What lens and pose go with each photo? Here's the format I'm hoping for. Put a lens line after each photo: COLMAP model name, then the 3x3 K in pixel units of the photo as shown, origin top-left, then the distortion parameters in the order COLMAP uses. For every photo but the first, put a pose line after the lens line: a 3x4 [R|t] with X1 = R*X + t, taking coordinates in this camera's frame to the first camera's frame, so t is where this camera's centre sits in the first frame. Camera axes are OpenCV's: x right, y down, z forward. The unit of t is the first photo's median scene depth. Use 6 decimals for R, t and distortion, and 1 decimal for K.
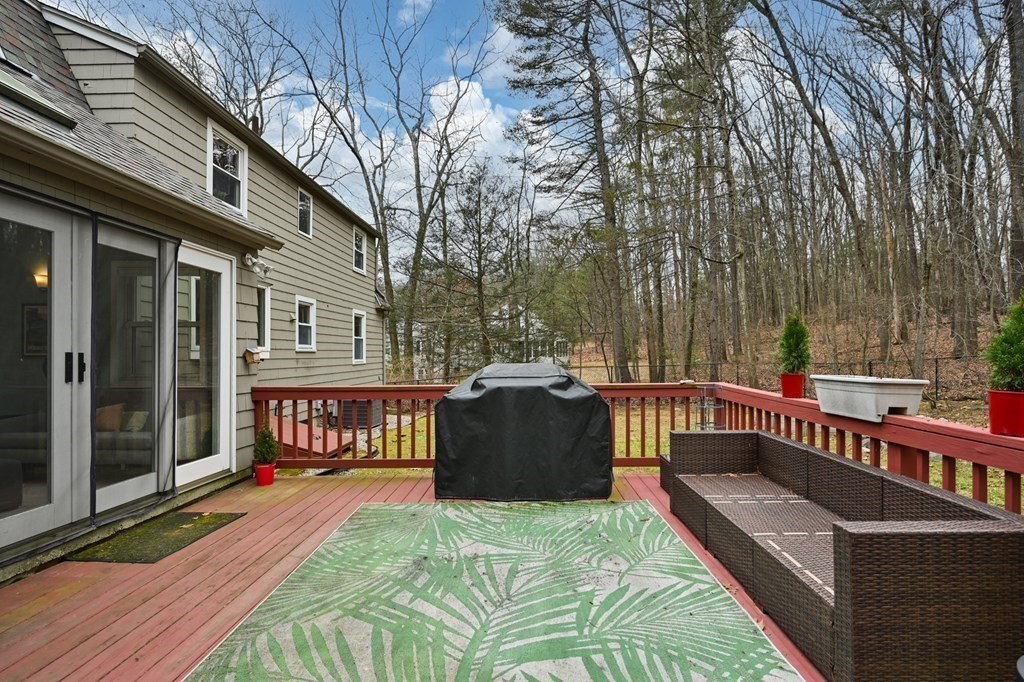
lens RADIAL K [[499.7, 0, 516.1], [0, 499.7, 349.2], [0, 0, 1]] dist [0.002683, 0.000114]
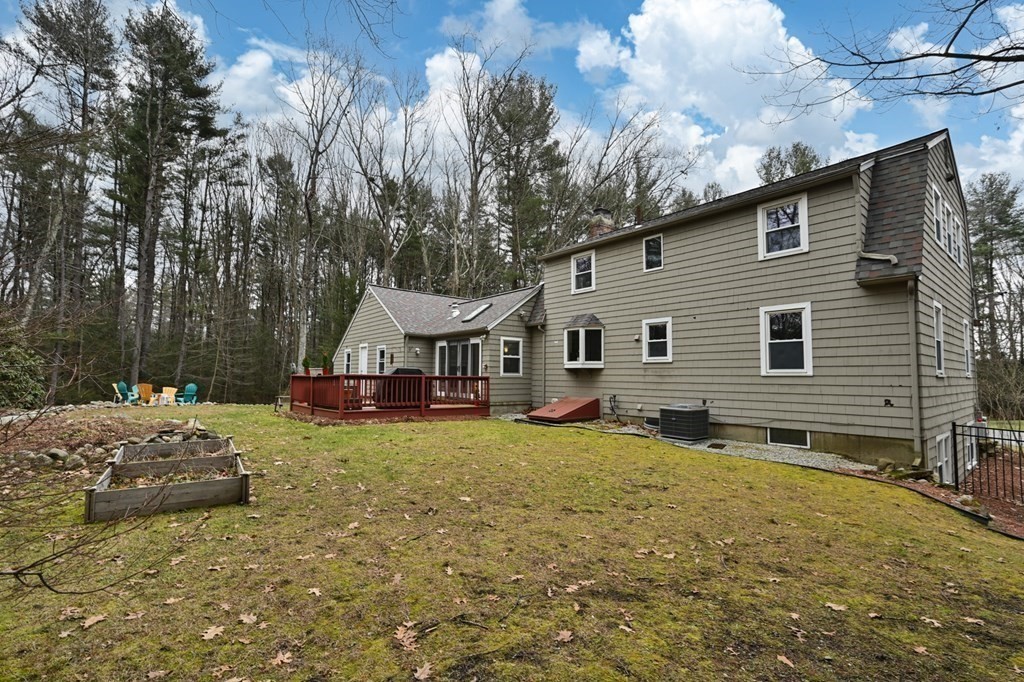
lens RADIAL K [[446.2, 0, 508.2], [0, 446.2, 344.1], [0, 0, 1]] dist [0.000427, -0.000044]
pose [[-0.765215, -0.047900, -0.641990, 0.554886], [0.000417, 0.997191, -0.074899, 0.040286], [0.643774, -0.057582, -0.763046, 1.548727]]
